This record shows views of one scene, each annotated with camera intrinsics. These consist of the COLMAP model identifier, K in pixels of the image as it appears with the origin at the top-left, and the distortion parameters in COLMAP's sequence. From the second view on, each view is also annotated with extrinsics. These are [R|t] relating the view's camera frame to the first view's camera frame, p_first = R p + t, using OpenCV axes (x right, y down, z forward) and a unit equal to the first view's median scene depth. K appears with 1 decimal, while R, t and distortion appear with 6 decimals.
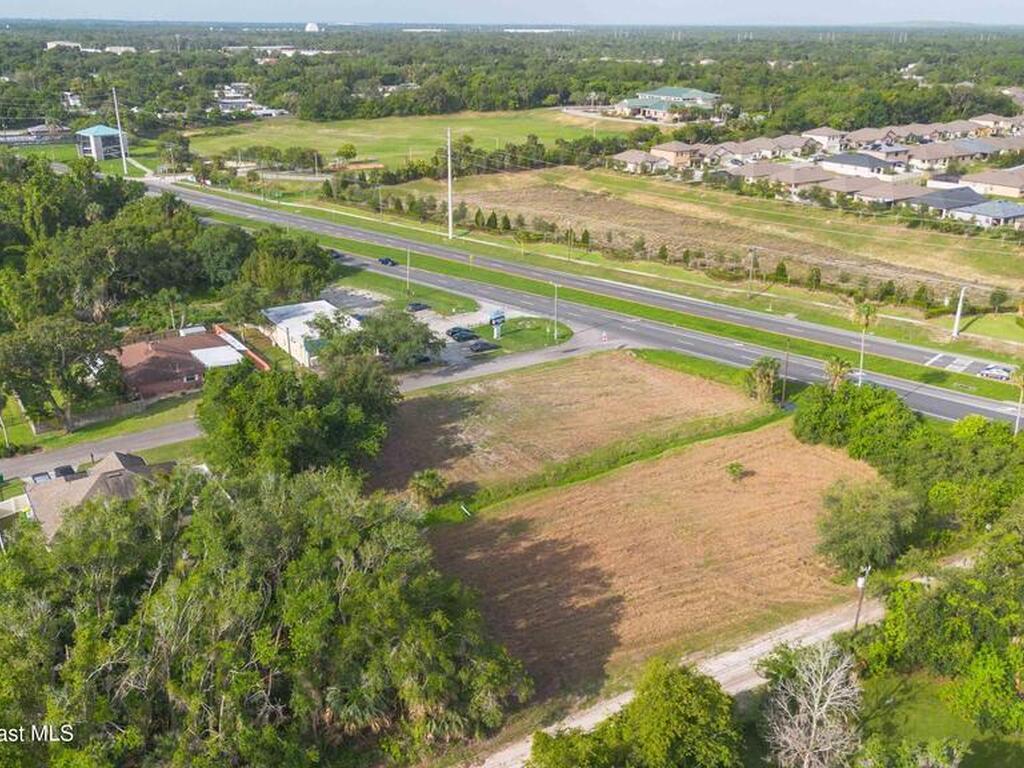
lens RADIAL K [[961.5, 0, 512.0], [0, 961.5, 384.0], [0, 0, 1]] dist [0.091752, -0.134970]
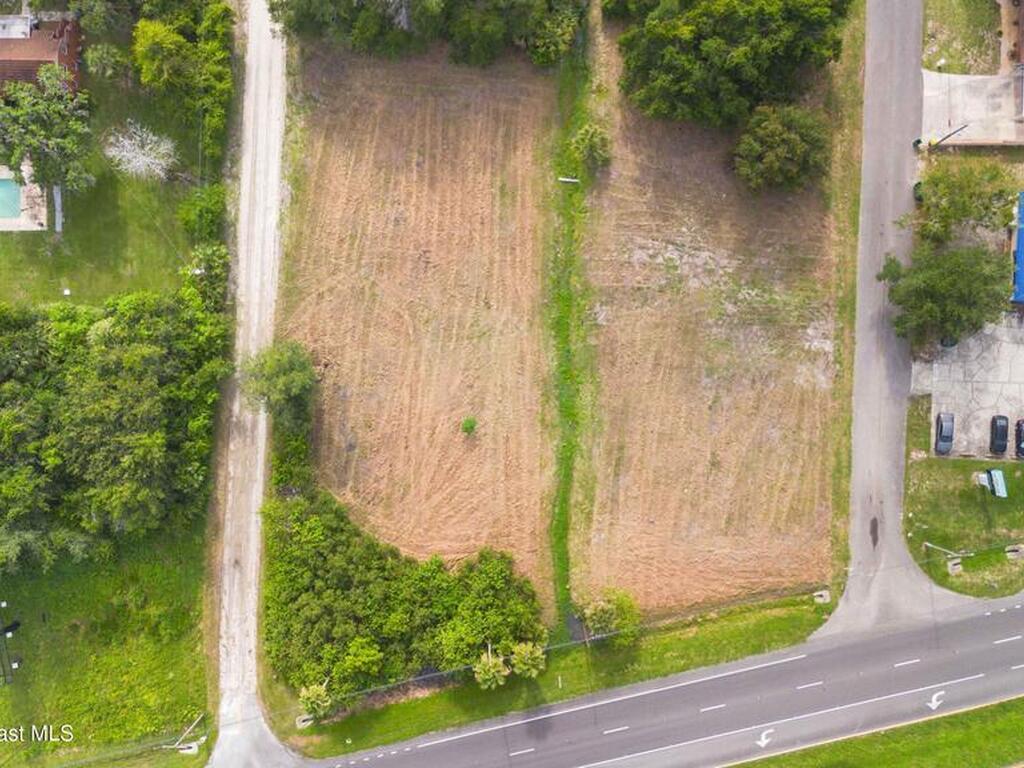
lens RADIAL K [[932.6, 0, 512.0], [0, 932.6, 384.0], [0, 0, 1]] dist [0.101794, -0.180233]
pose [[-0.565475, 0.824721, 0.008542, 0.102891], [-0.284663, -0.204880, 0.936478, -0.526776], [0.774083, 0.527124, 0.350622, 0.425135]]
